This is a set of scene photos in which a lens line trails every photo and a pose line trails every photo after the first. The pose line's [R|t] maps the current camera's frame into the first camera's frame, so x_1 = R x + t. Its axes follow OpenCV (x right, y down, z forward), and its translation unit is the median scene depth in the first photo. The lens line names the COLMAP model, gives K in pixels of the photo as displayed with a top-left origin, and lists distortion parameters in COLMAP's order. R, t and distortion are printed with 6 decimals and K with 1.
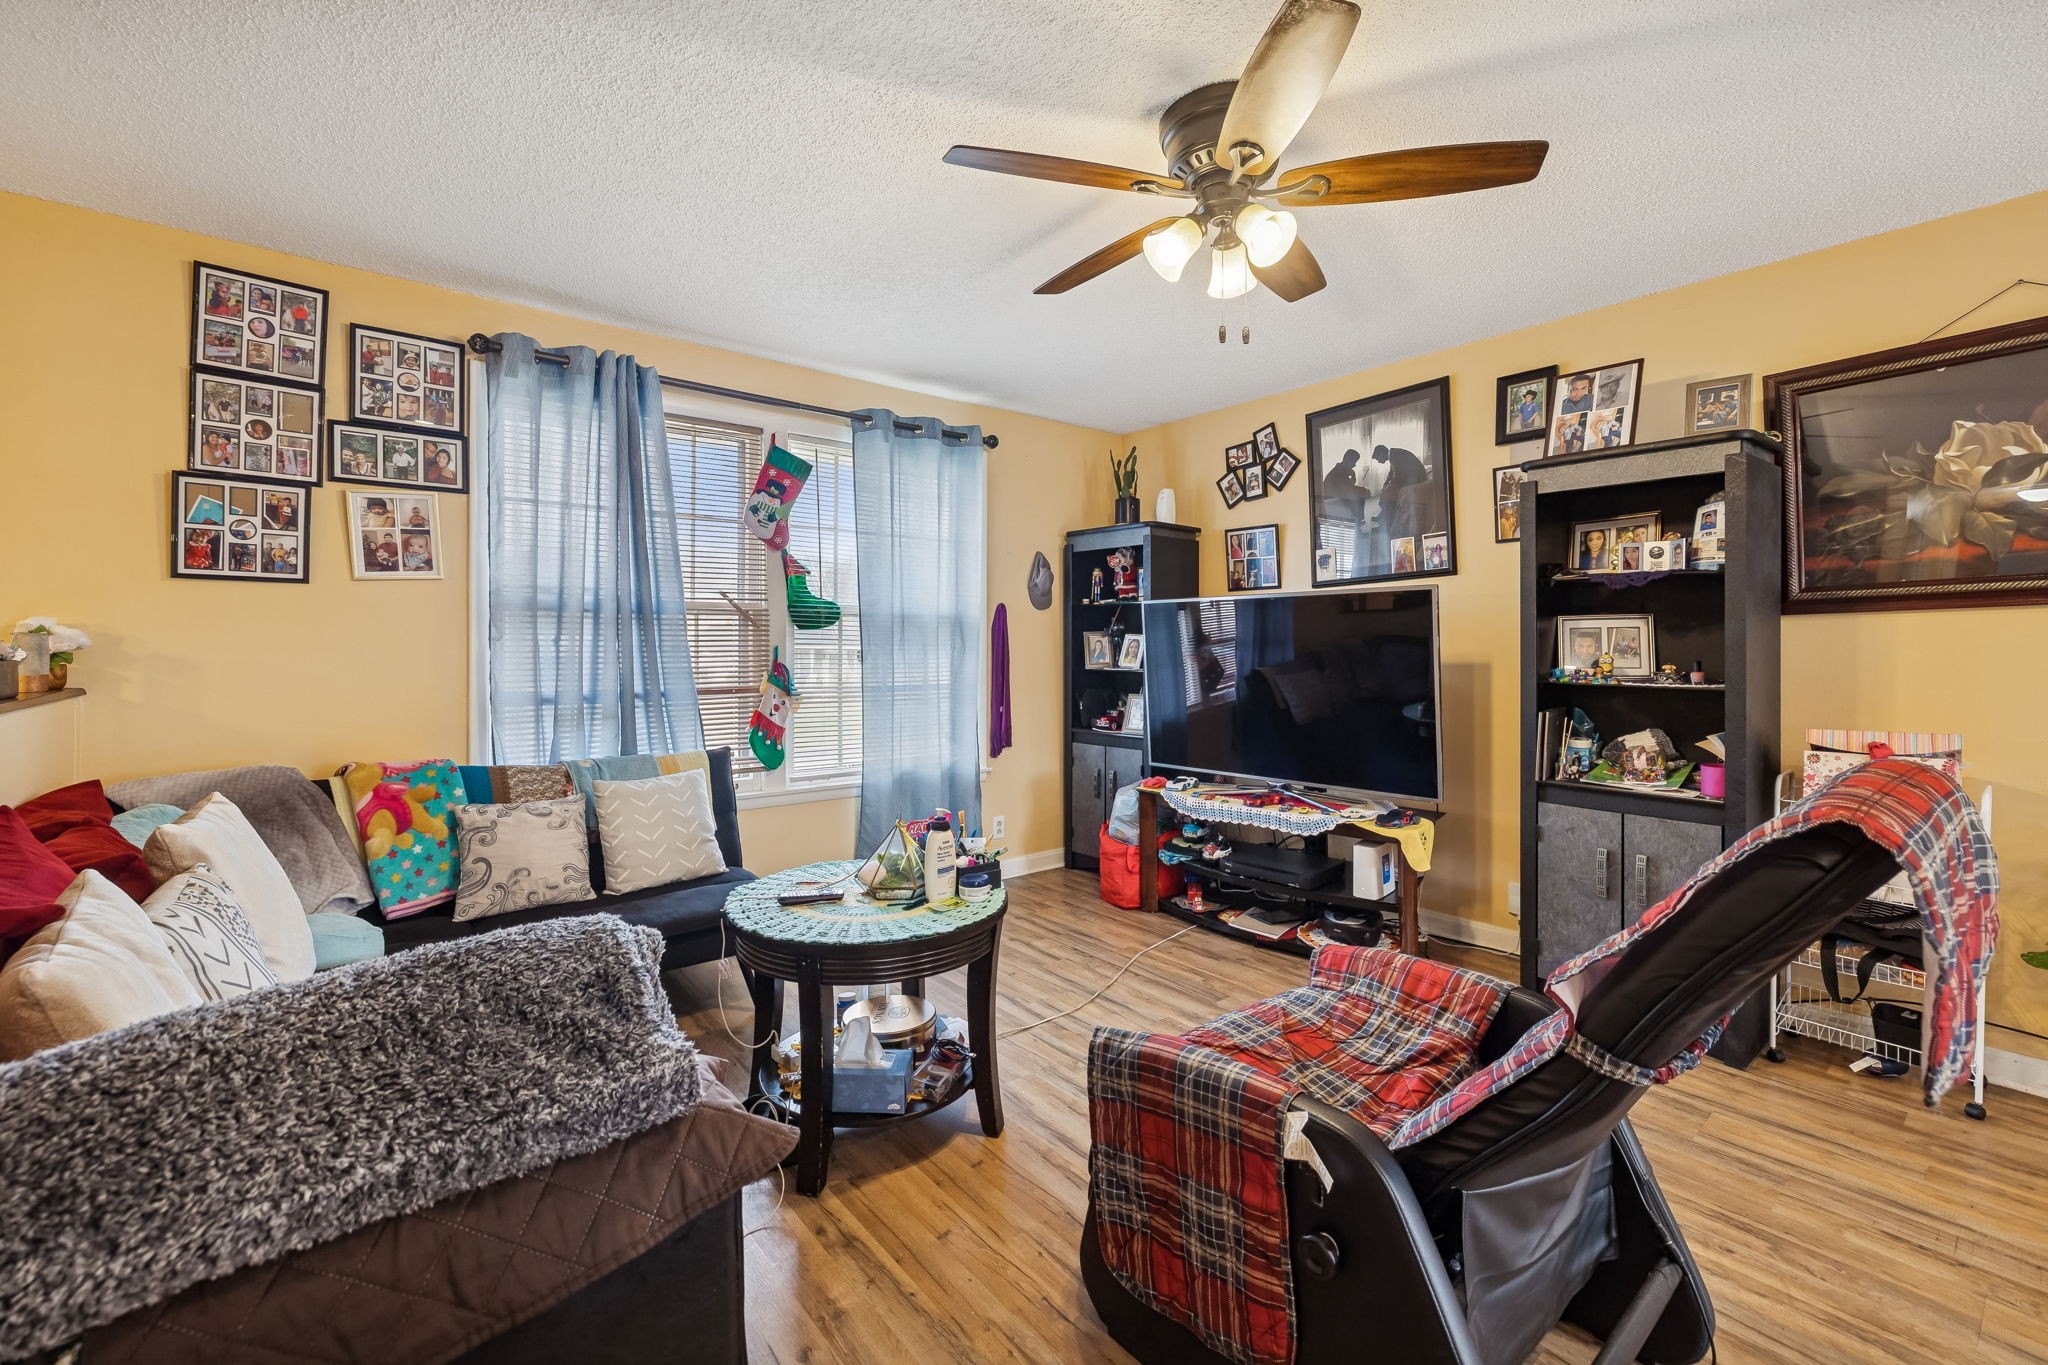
lens RADIAL K [[871.4, 0, 1033.8], [0, 871.4, 632.7], [0, 0, 1]] dist [-0.000961, 0.000107]
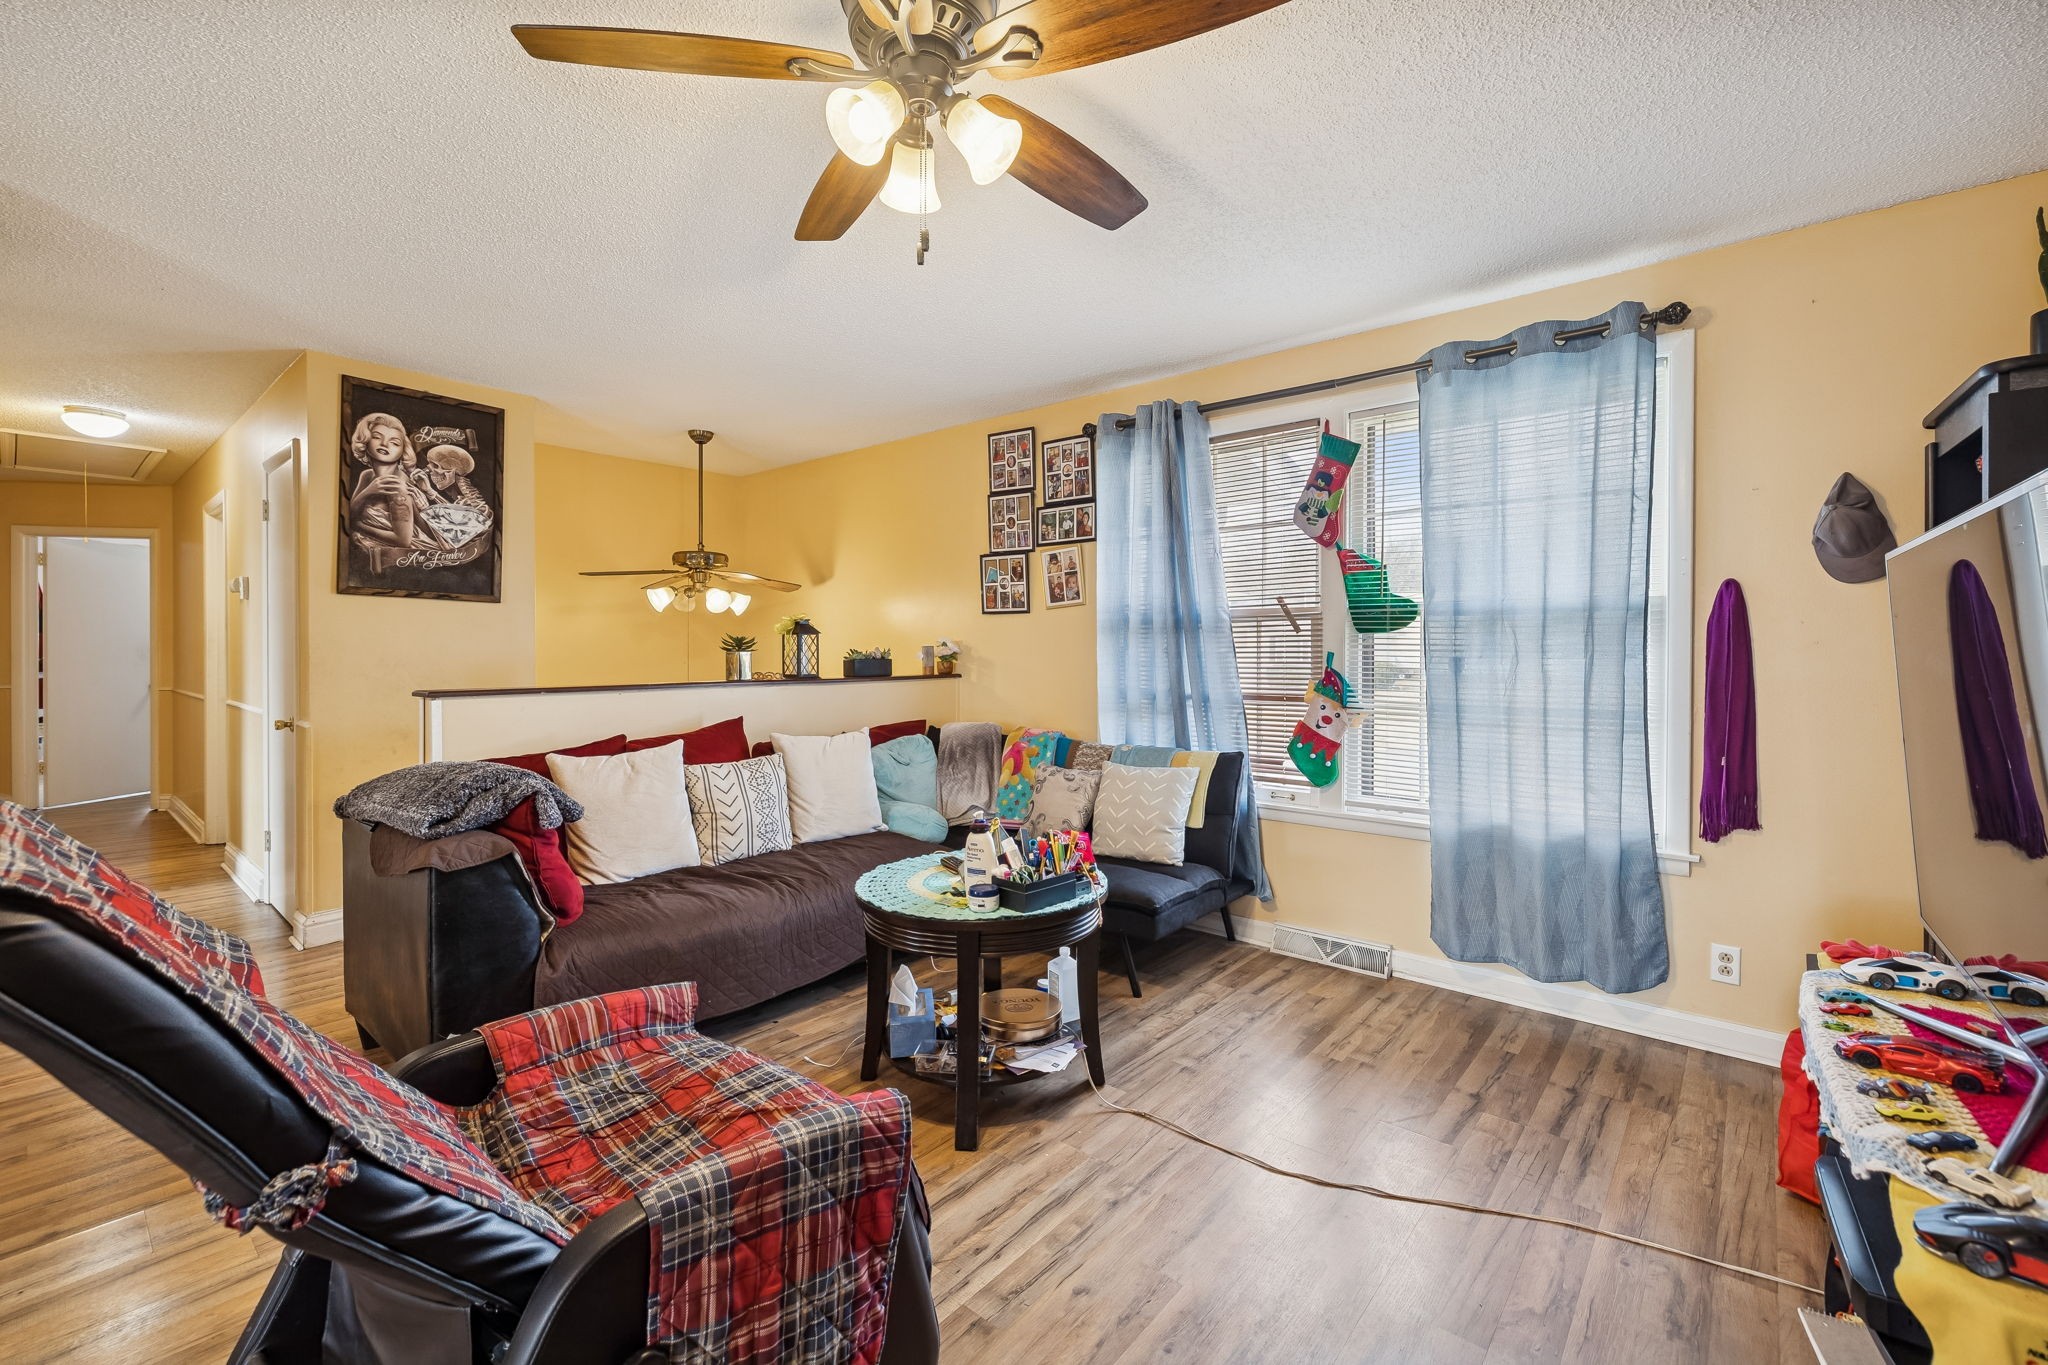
lens RADIAL K [[871.4, 0, 1033.8], [0, 871.4, 632.7], [0, 0, 1]] dist [-0.000961, 0.000107]
pose [[0.176572, -0.022307, -0.984035, 0.620609], [0.015125, 0.999687, -0.019947, 0.009605], [0.984172, -0.011361, 0.176854, 0.607873]]
